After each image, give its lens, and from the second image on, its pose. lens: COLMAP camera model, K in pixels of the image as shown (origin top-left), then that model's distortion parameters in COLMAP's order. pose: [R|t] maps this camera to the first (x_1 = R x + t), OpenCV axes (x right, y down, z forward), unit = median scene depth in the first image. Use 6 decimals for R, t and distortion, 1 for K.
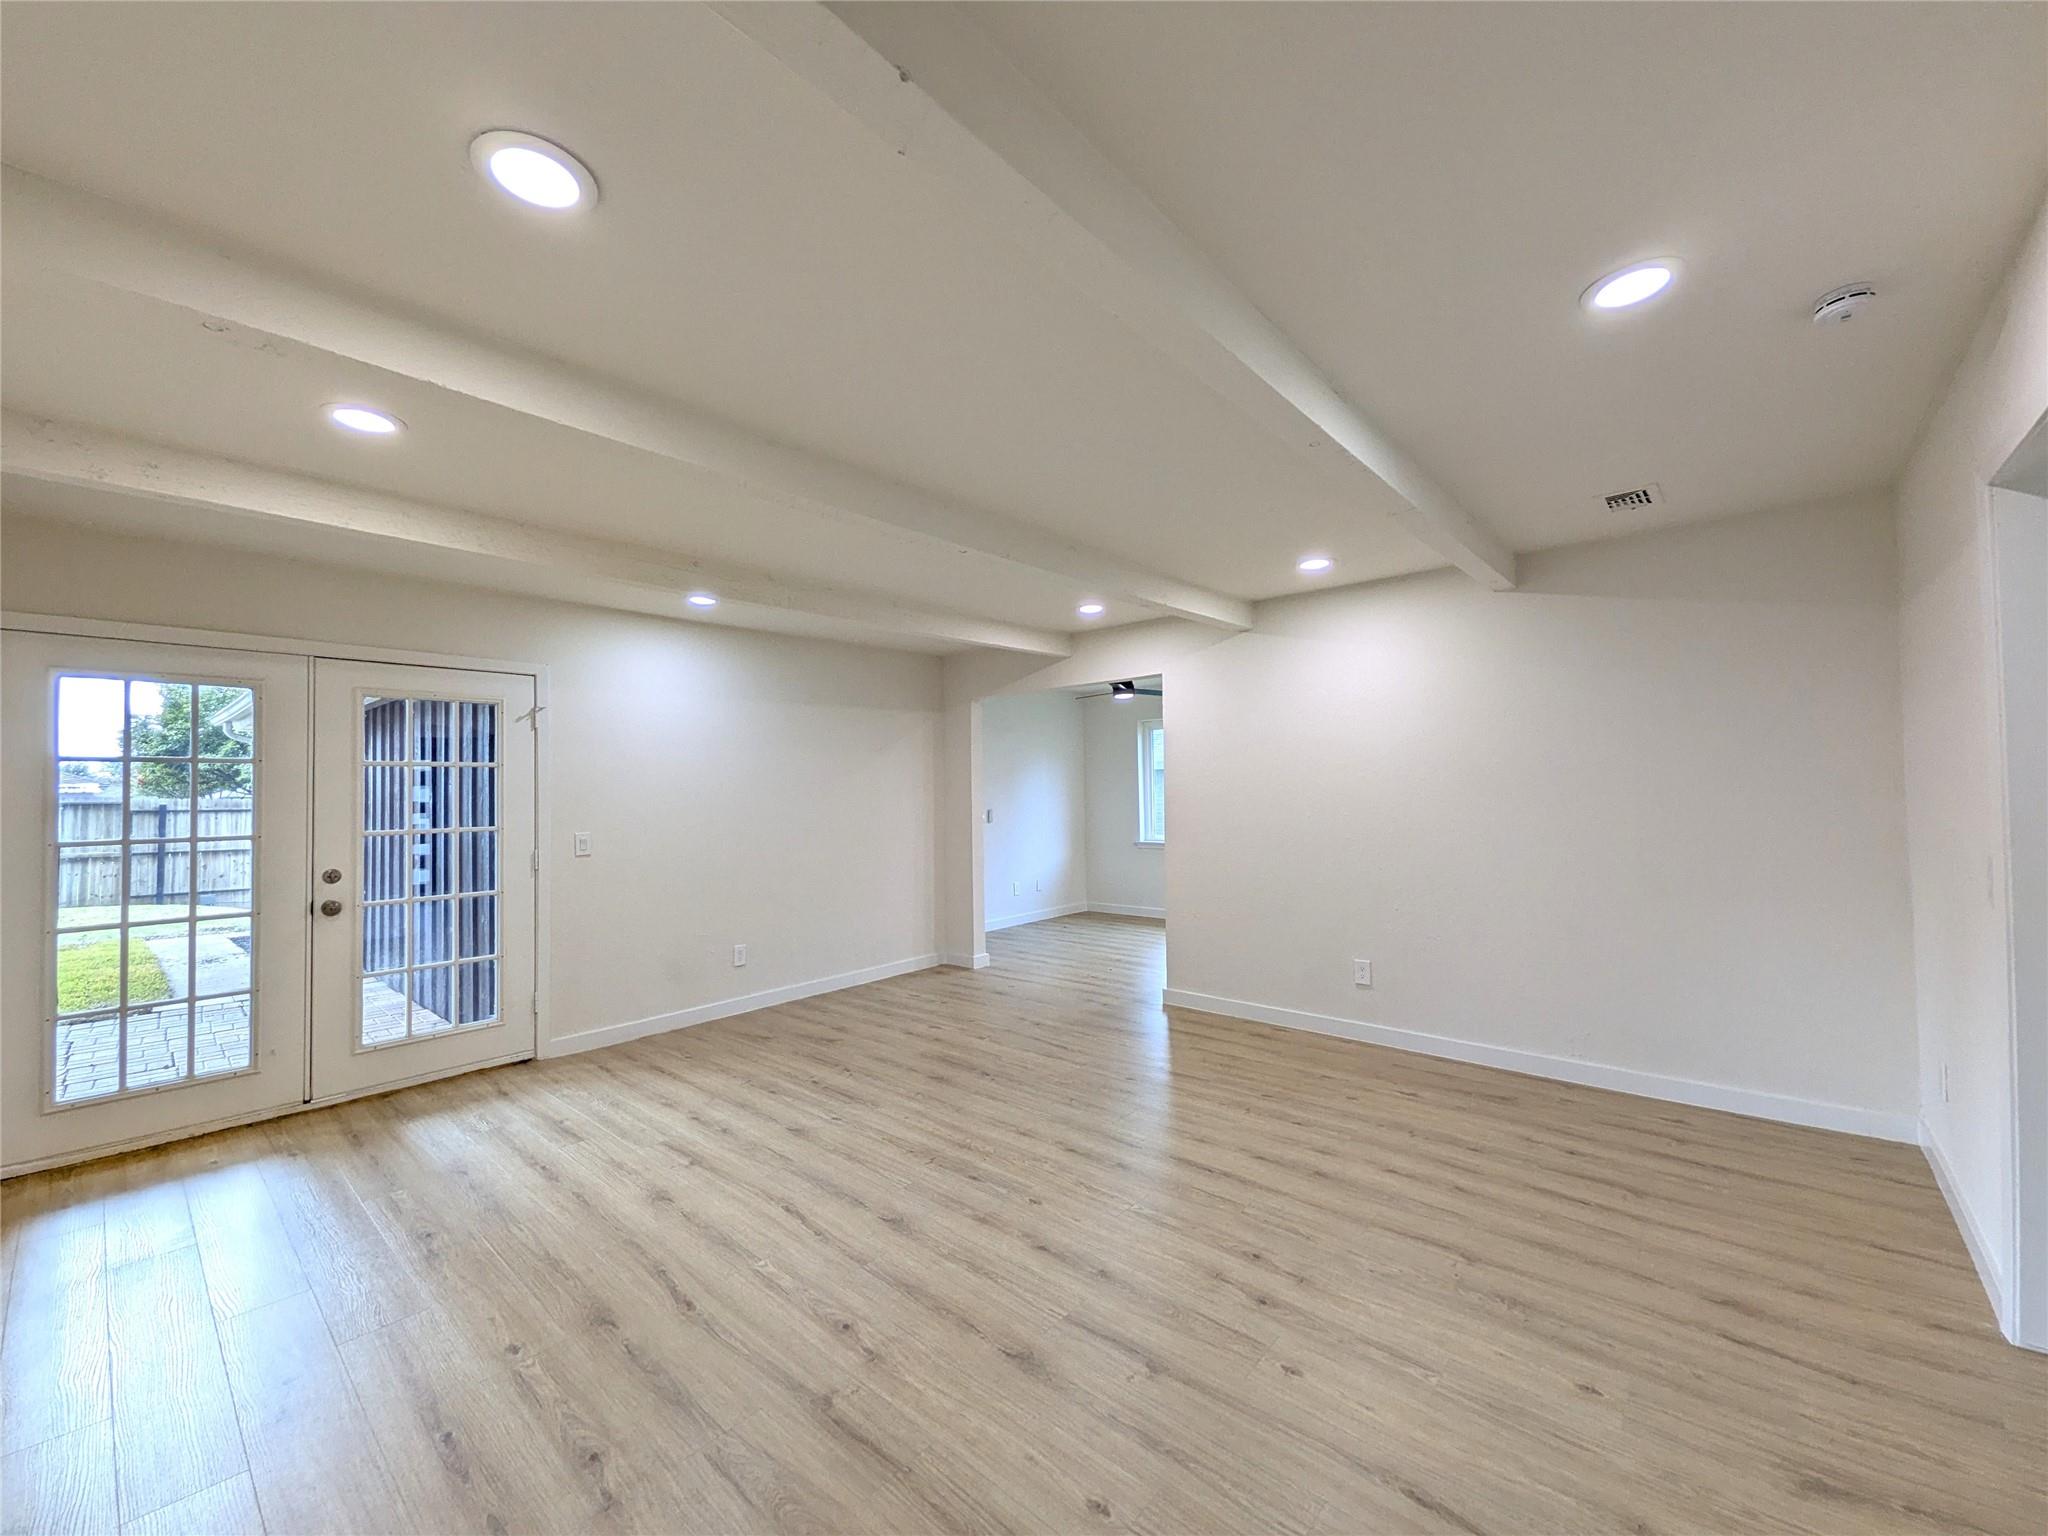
lens RADIAL K [[806.7, 0, 1018.8], [0, 806.7, 774.7], [0, 0, 1]] dist [0.007784, -0.000534]
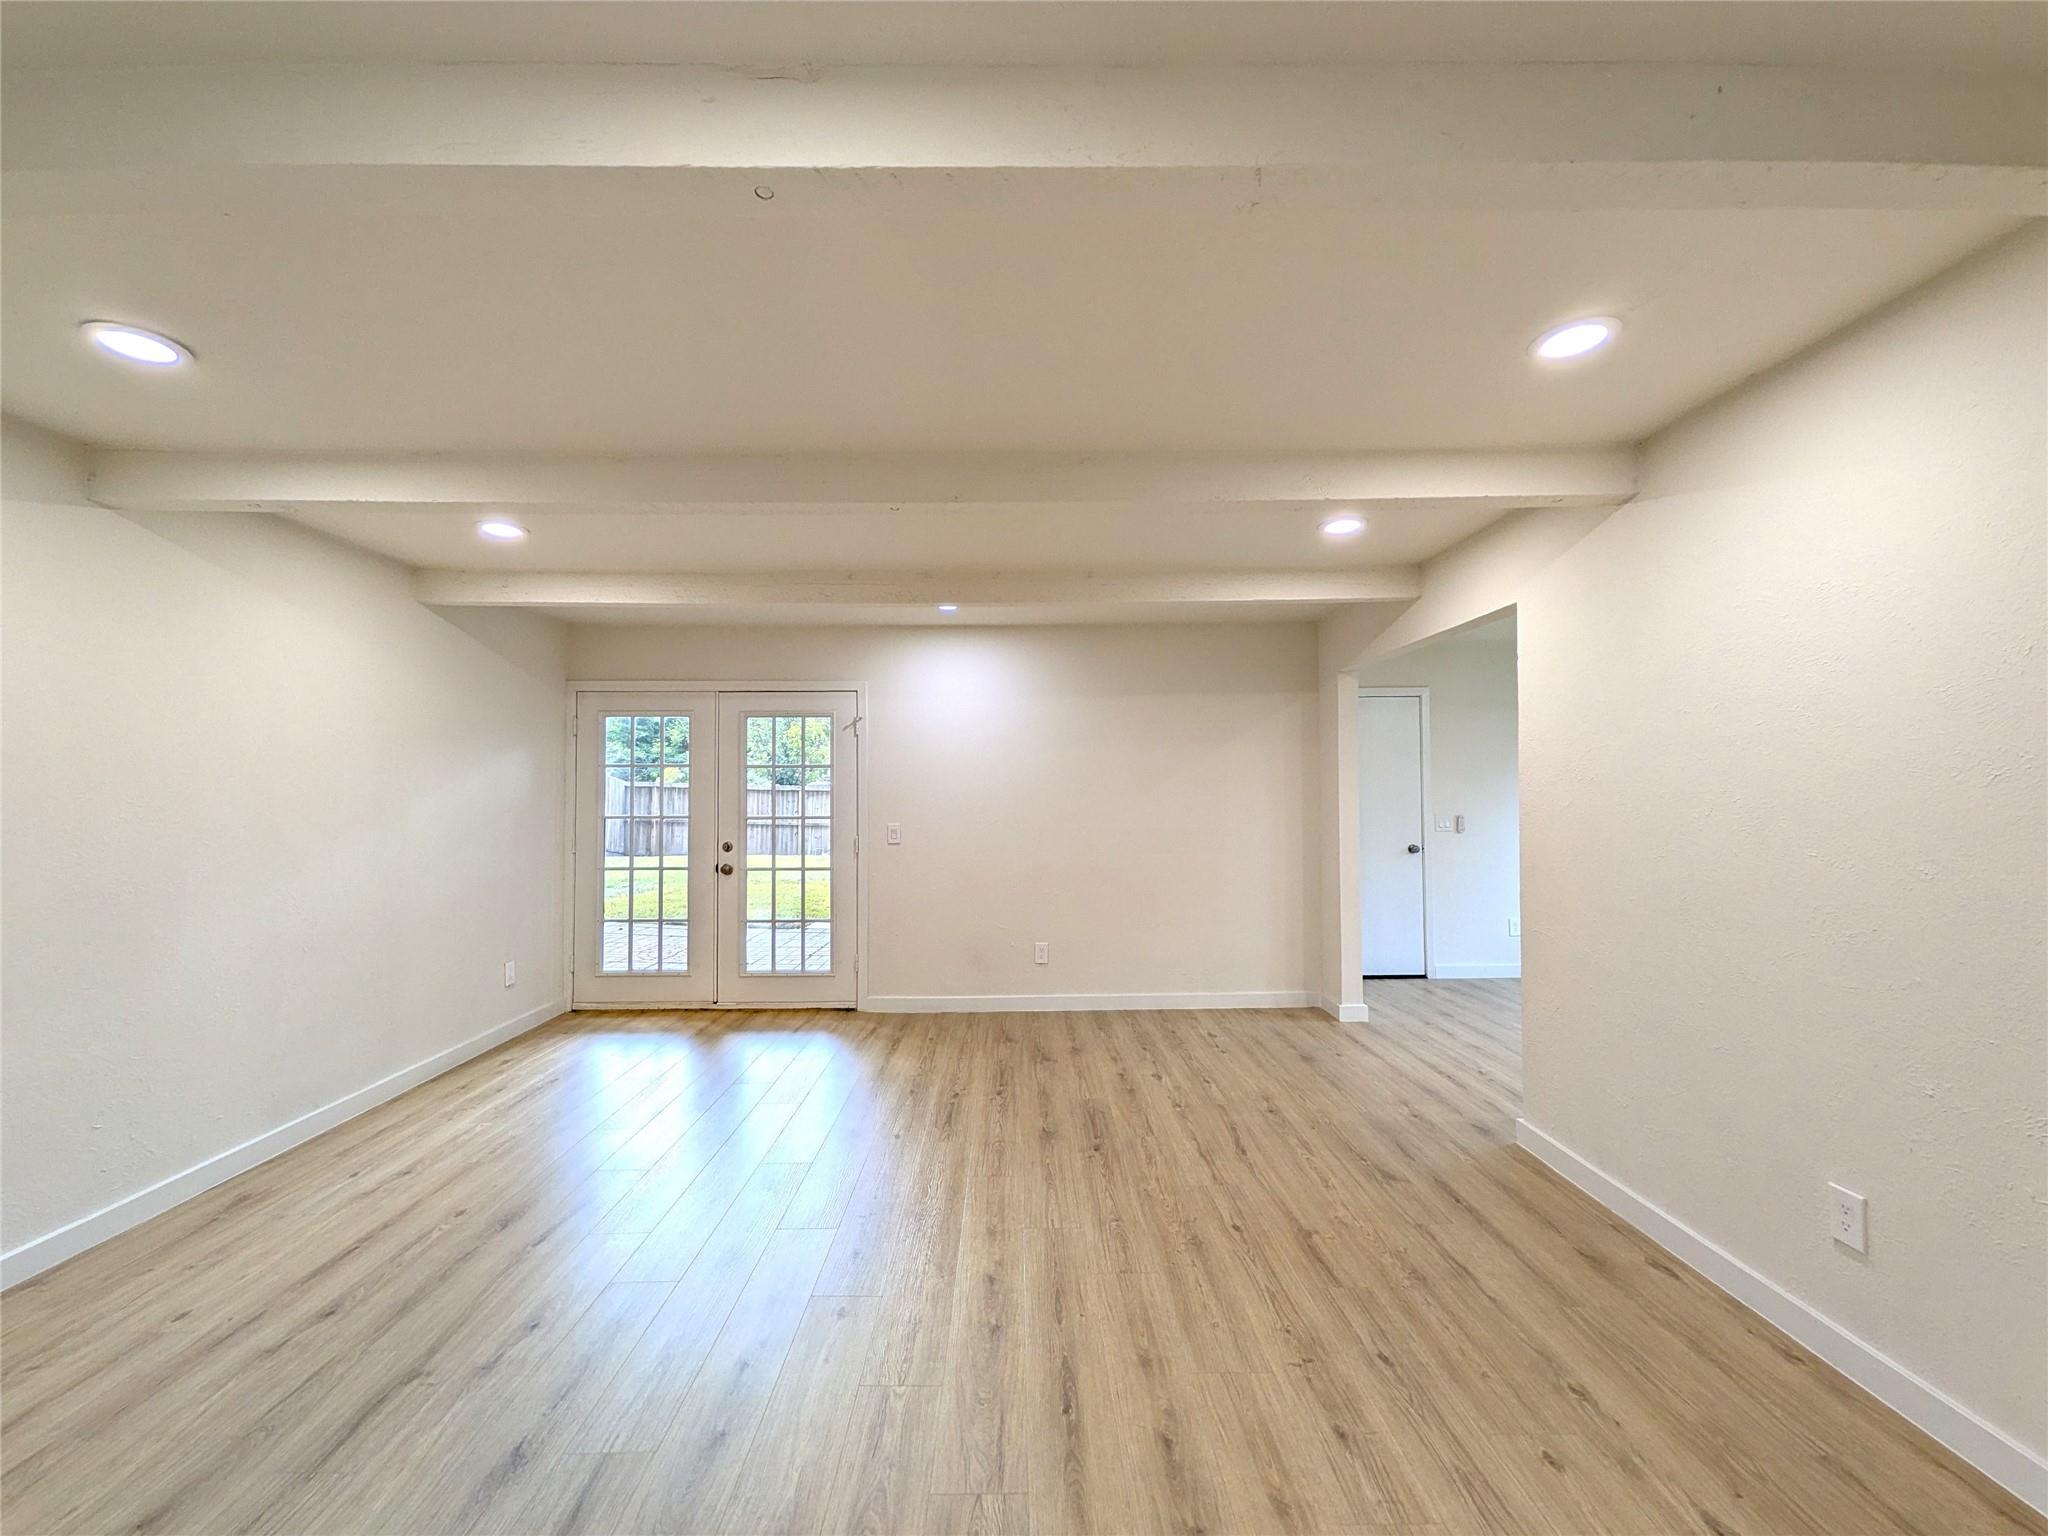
lens RADIAL K [[806.7, 0, 1022.8], [0, 806.7, 771.6], [0, 0, 1]] dist [0.007784, -0.000534]
pose [[0.670292, -0.005072, -0.742080, 0.563215], [0.008718, 0.999961, 0.001040, -0.002313], [0.742046, -0.007167, 0.670311, 0.463381]]
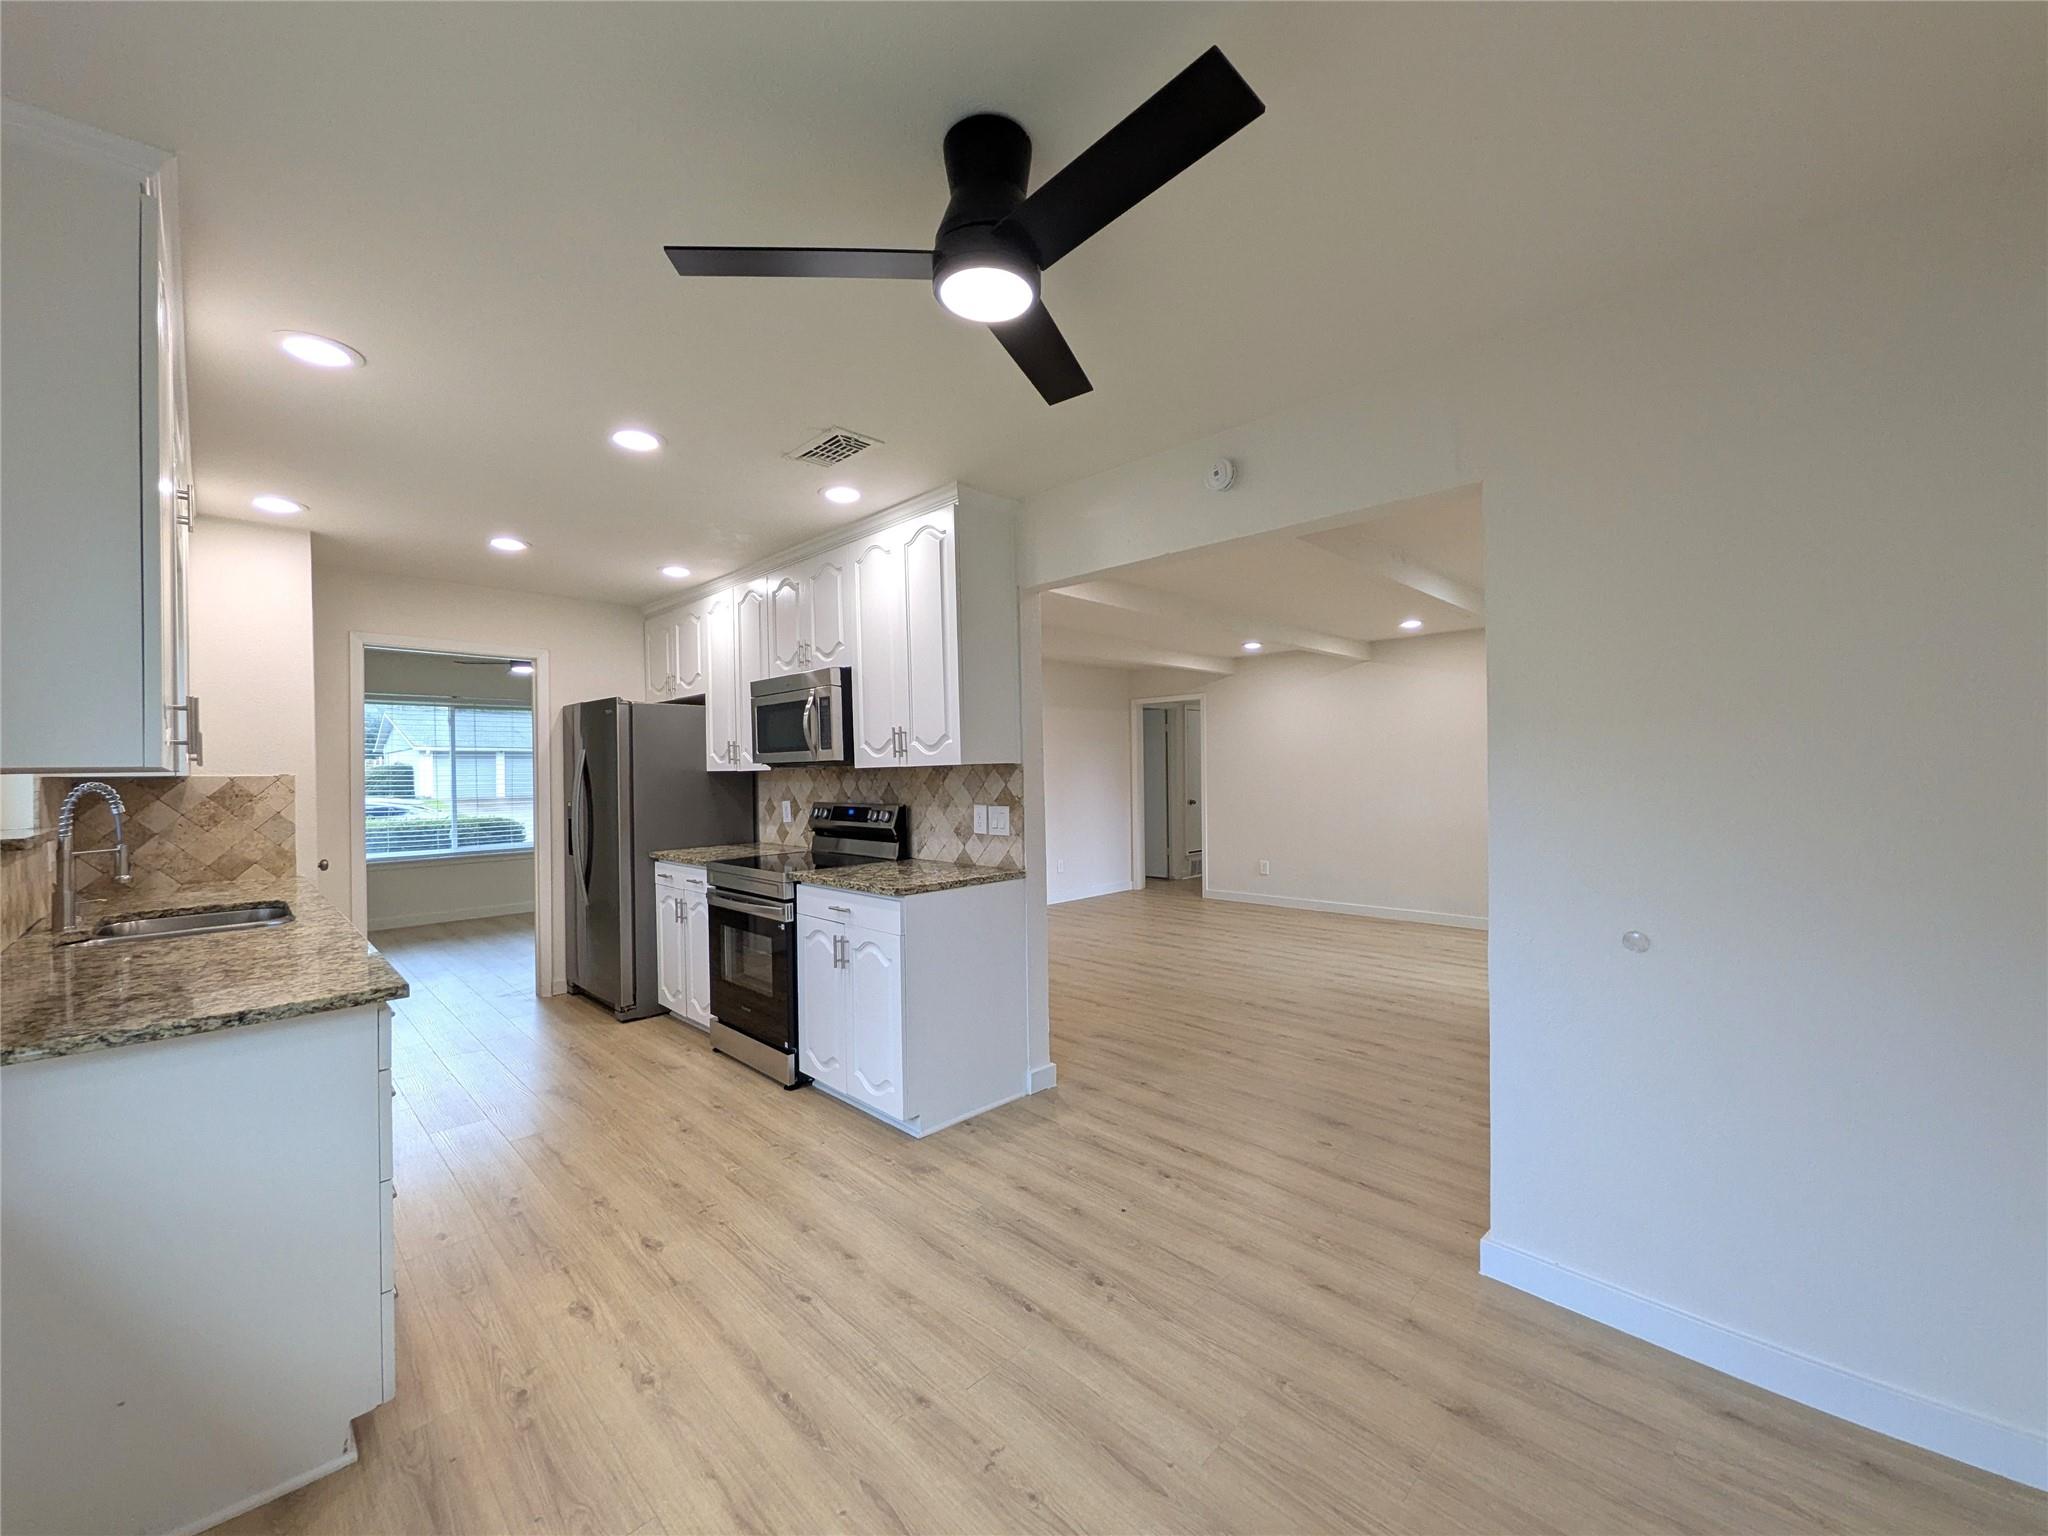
lens RADIAL K [[806.7, 0, 1026.6], [0, 806.7, 769.3], [0, 0, 1]] dist [0.007784, -0.000534]
pose [[-0.997987, 0.031323, 0.055147, 0.231327], [0.030159, 0.999307, -0.021816, 0.051401], [-0.055792, -0.020109, -0.998240, 2.457162]]
